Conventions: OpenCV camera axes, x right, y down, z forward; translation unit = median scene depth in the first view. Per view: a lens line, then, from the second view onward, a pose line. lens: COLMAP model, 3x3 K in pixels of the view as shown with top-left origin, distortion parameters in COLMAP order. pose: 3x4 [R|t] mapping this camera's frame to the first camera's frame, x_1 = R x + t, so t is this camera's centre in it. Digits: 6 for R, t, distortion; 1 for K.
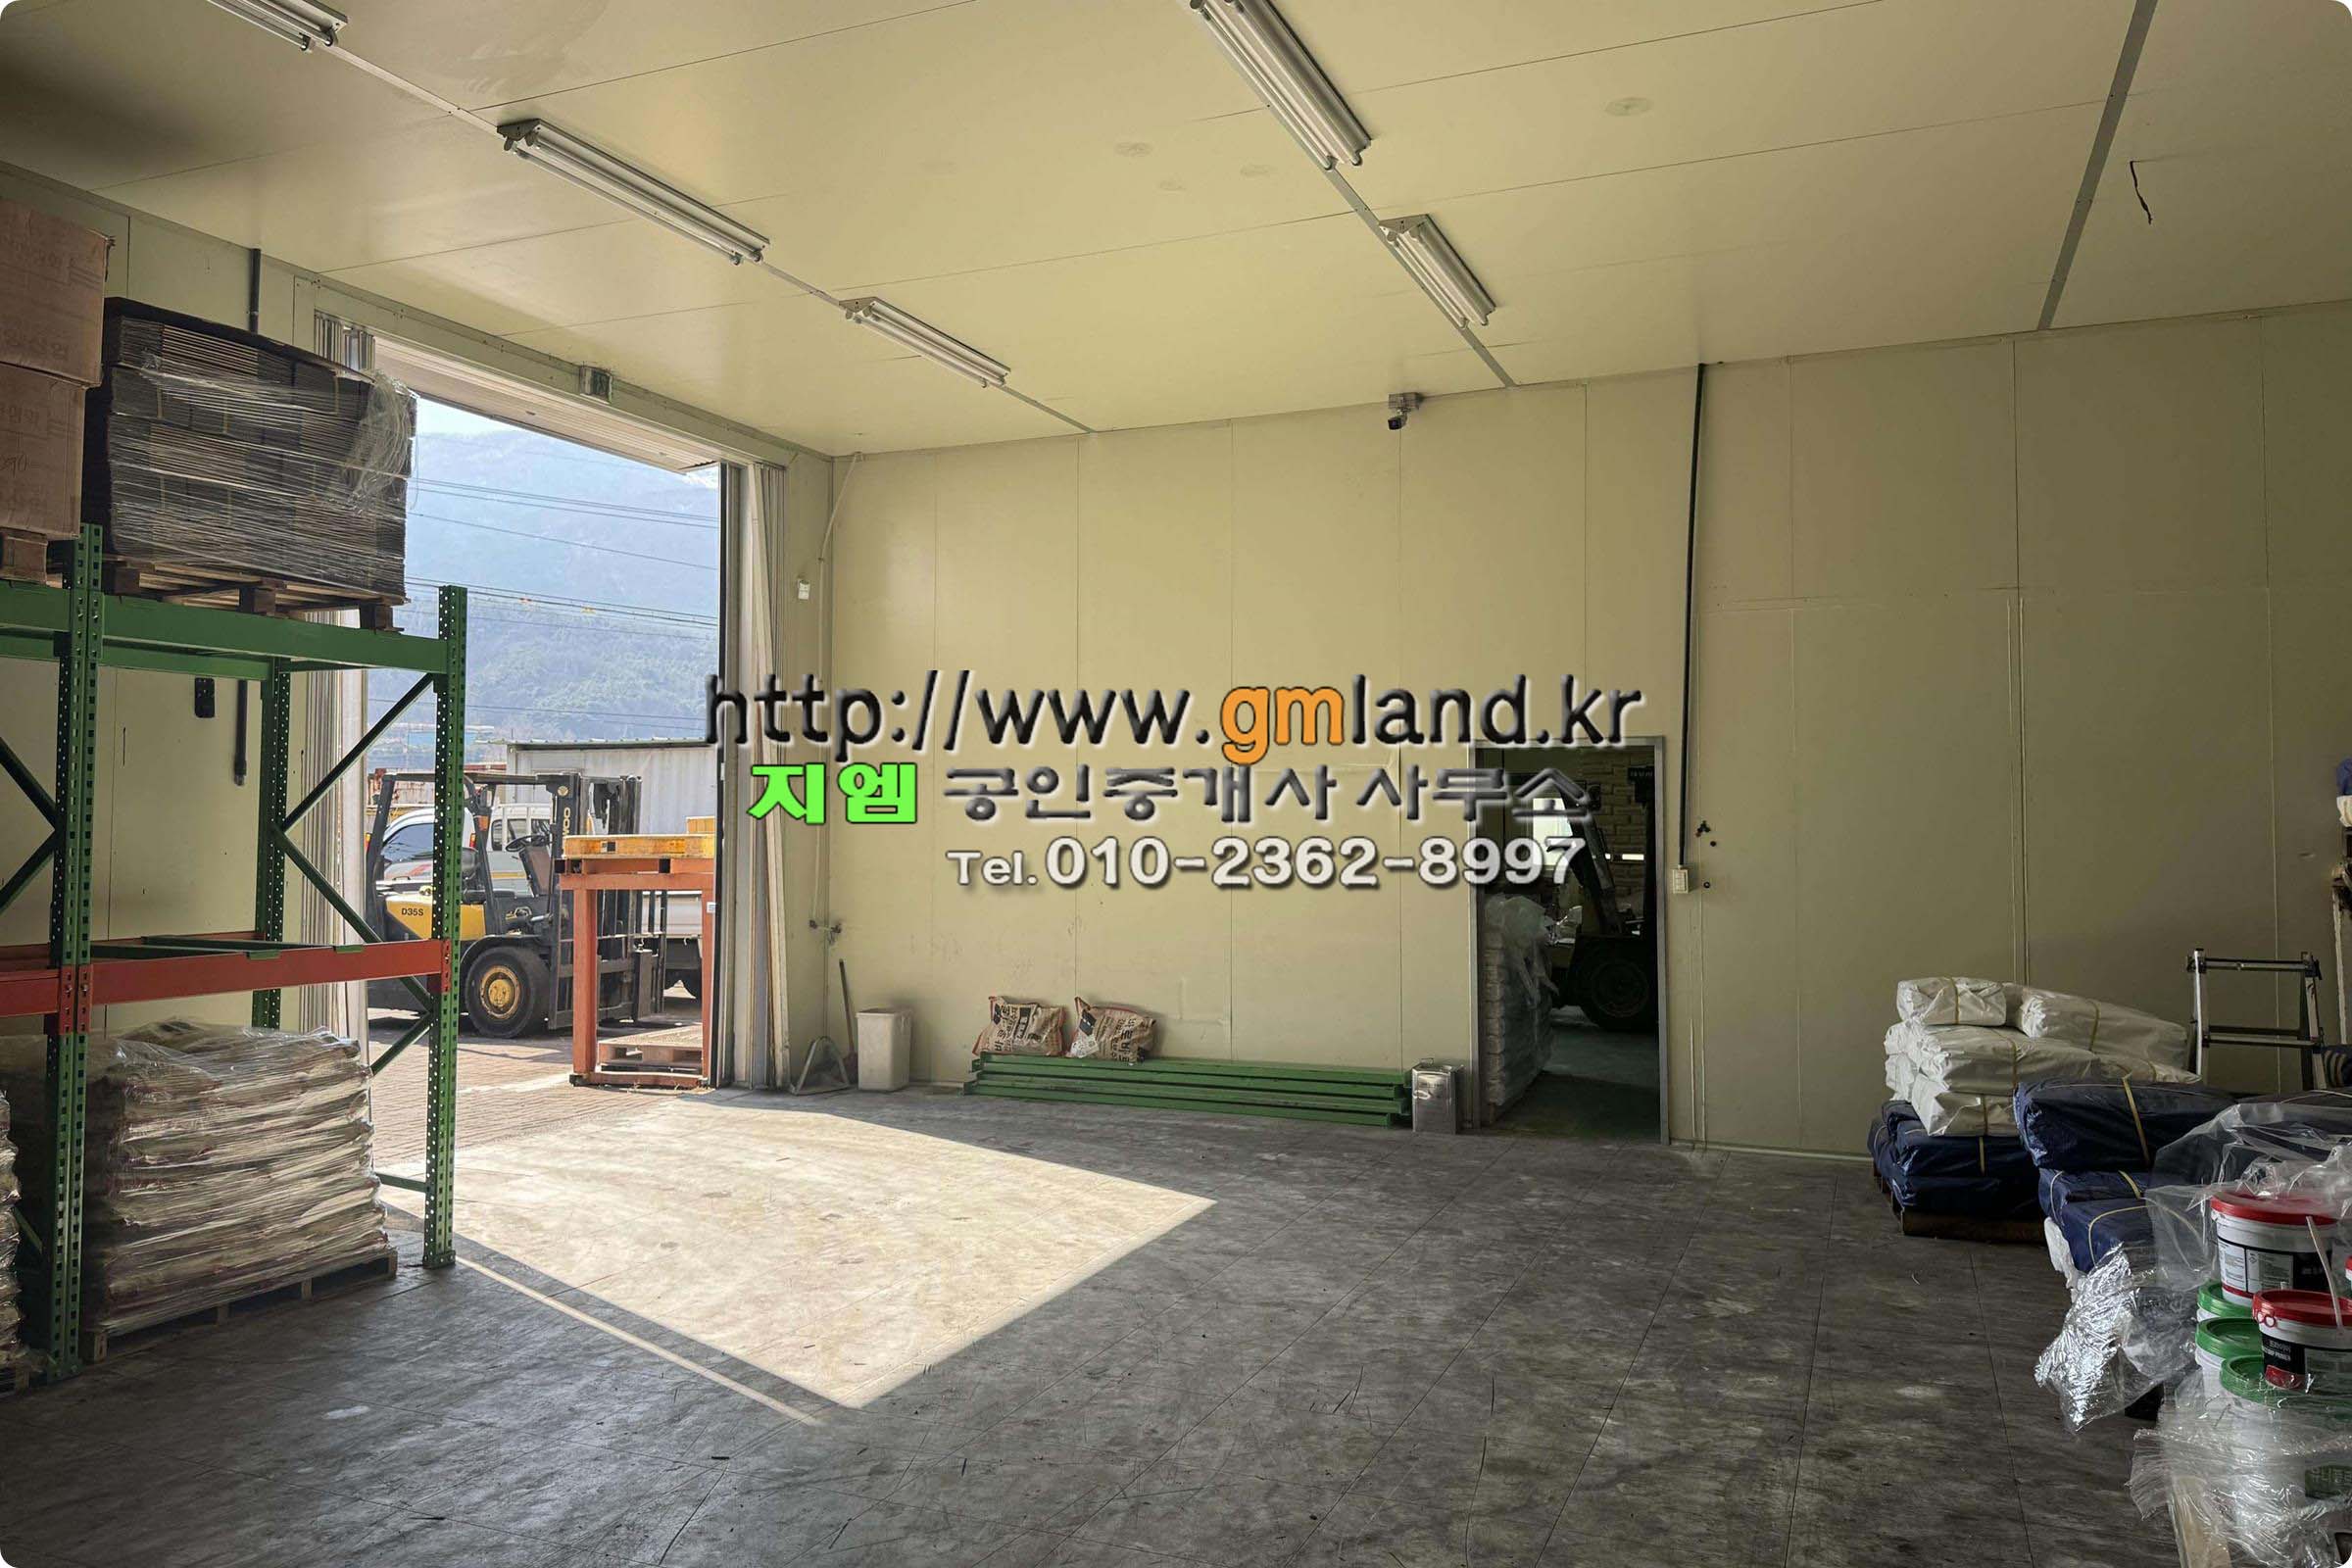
lens RADIAL K [[1659.0, 0, 1176.5], [0, 1659.0, 782.0], [0, 0, 1]] dist [0.026927, -0.027167]
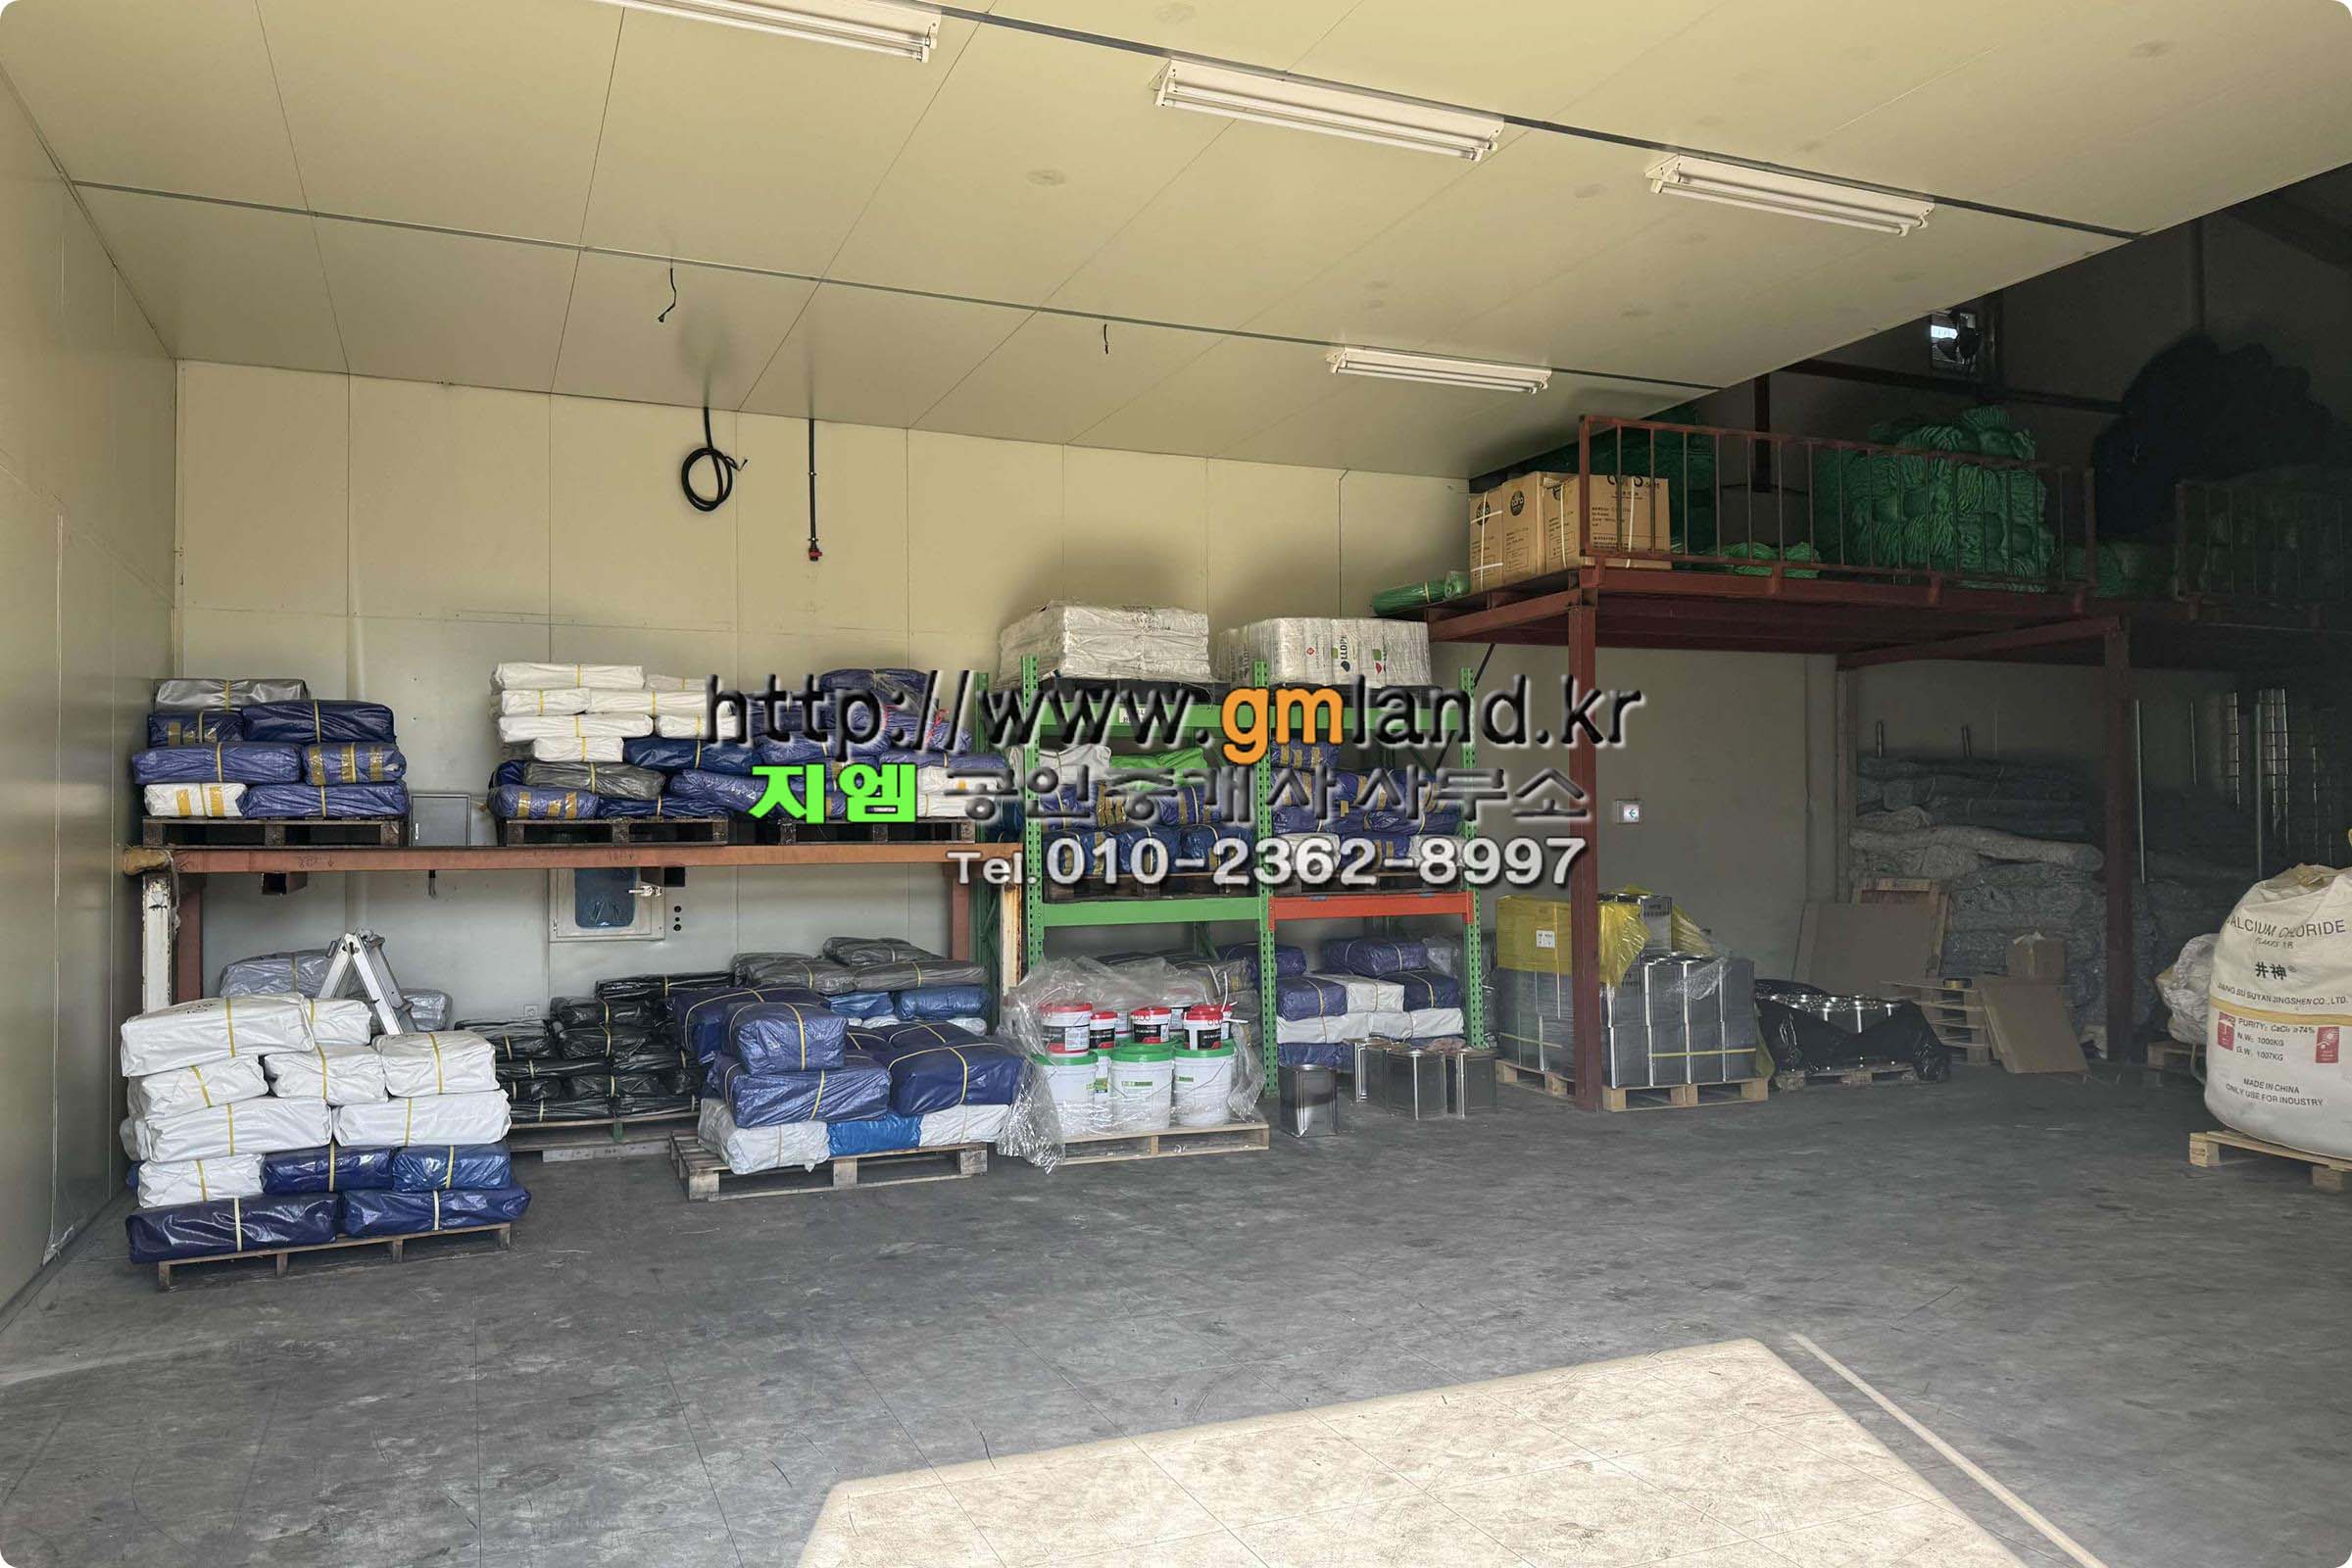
lens RADIAL K [[1659.0, 0, 1179.7], [0, 1659.0, 785.0], [0, 0, 1]] dist [0.026927, -0.027167]
pose [[-0.715894, 0.012987, 0.698089, -0.620448], [-0.011766, 0.999461, -0.030659, 0.053557], [-0.698110, -0.030162, -0.715355, 1.856498]]
